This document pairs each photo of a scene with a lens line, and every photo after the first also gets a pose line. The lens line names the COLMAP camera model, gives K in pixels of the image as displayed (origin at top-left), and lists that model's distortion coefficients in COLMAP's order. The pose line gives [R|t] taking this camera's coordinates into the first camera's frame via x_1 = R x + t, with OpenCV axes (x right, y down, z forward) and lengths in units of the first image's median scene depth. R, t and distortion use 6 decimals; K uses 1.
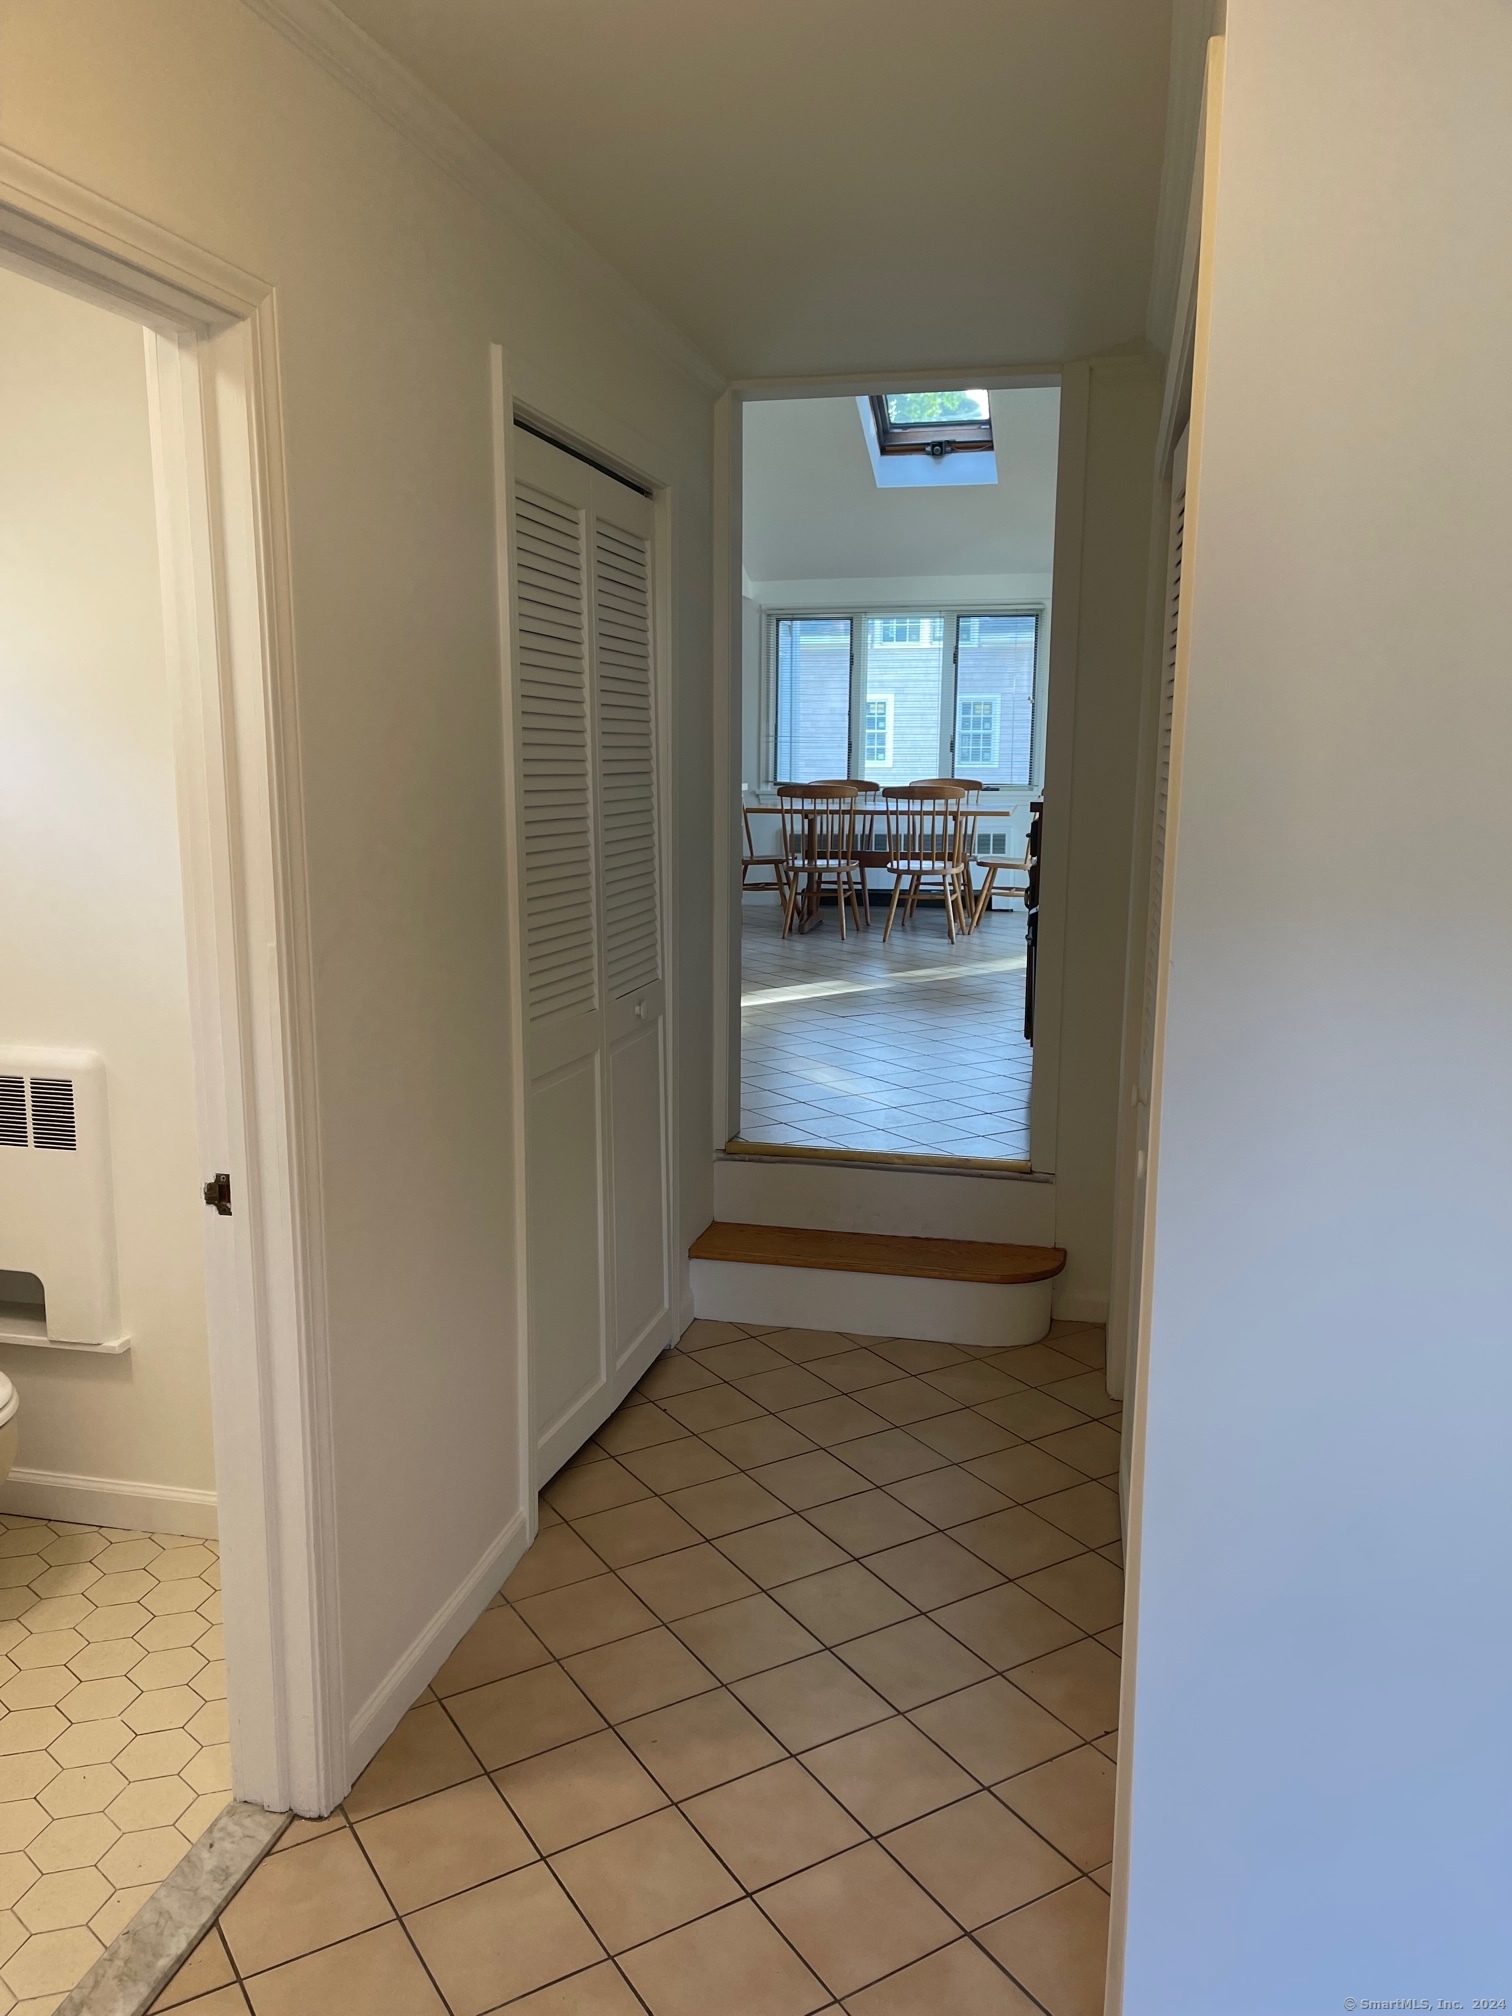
lens RADIAL K [[1500.3, 0, 742.0], [0, 1500.3, 1025.6], [0, 0, 1]] dist [0.013583, -0.024093]
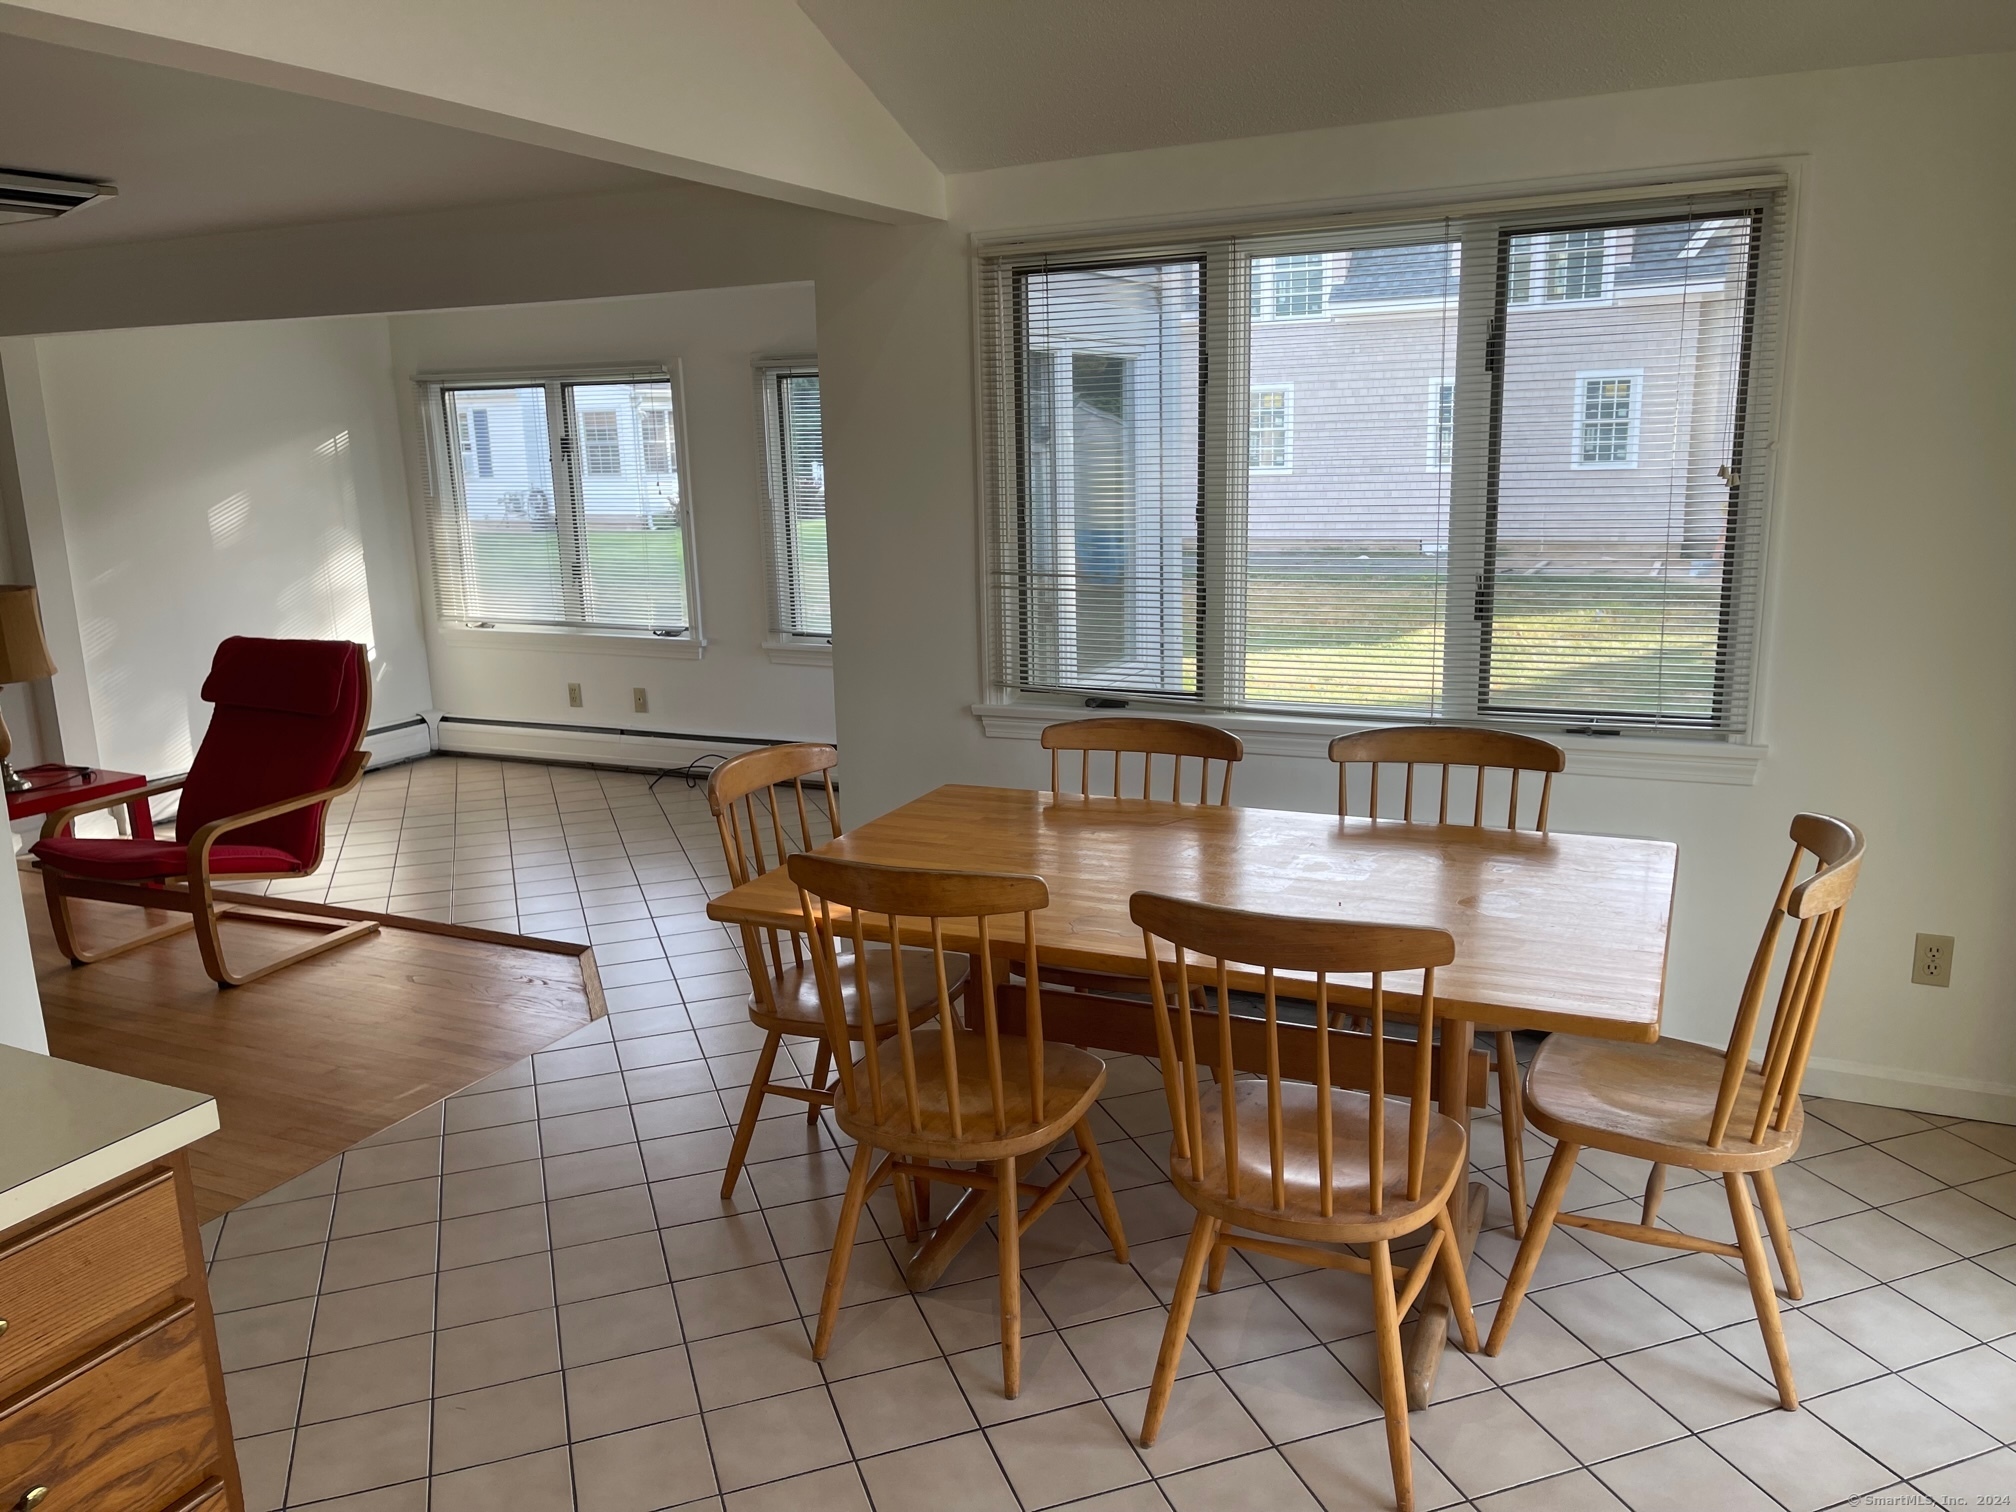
lens RADIAL K [[1500.3, 0, 1016.6], [0, 1500.3, 756.0], [0, 0, 1]] dist [0.013583, -0.024093]
pose [[0.975709, 0.015353, -0.218533, 0.118381], [-0.008154, 0.999395, 0.033805, -0.172578], [0.218919, -0.031202, 0.975244, 0.672537]]
